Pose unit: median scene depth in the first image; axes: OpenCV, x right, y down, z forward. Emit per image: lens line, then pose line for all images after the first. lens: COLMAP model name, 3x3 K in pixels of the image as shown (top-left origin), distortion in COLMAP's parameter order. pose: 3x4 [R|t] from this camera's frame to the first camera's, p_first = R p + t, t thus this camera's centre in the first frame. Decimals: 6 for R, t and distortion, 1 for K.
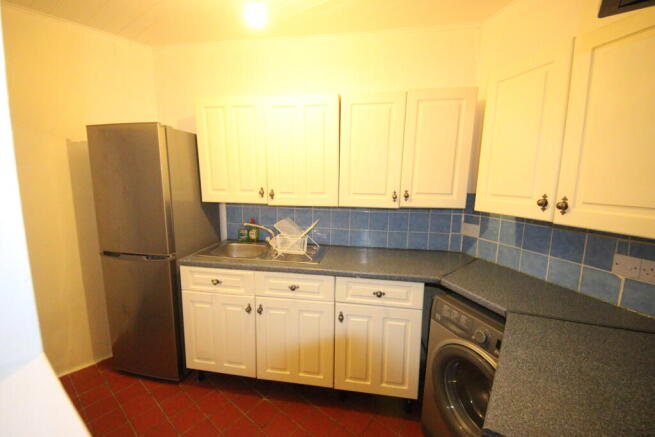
lens RADIAL K [[263.4, 0, 327.5], [0, 263.4, 218.5], [0, 0, 1]] dist [-0.000578, -0.000054]
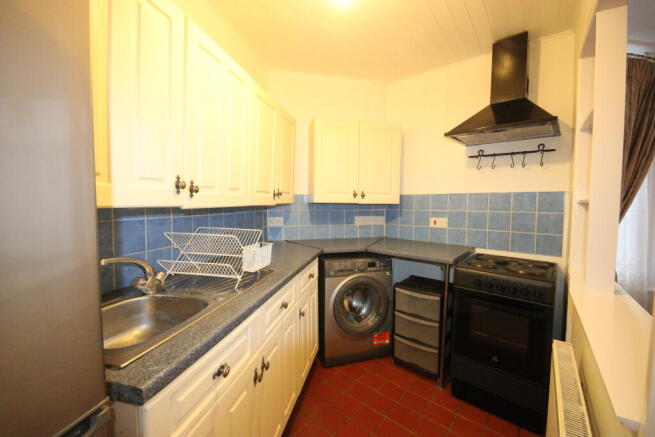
lens RADIAL K [[263.4, 0, 327.5], [0, 263.4, 218.5], [0, 0, 1]] dist [-0.000578, -0.000054]
pose [[0.035626, -0.074424, 0.996590, -0.842246], [0.138572, 0.987958, 0.068825, -0.029660], [-0.989711, 0.135647, 0.045510, 0.750523]]
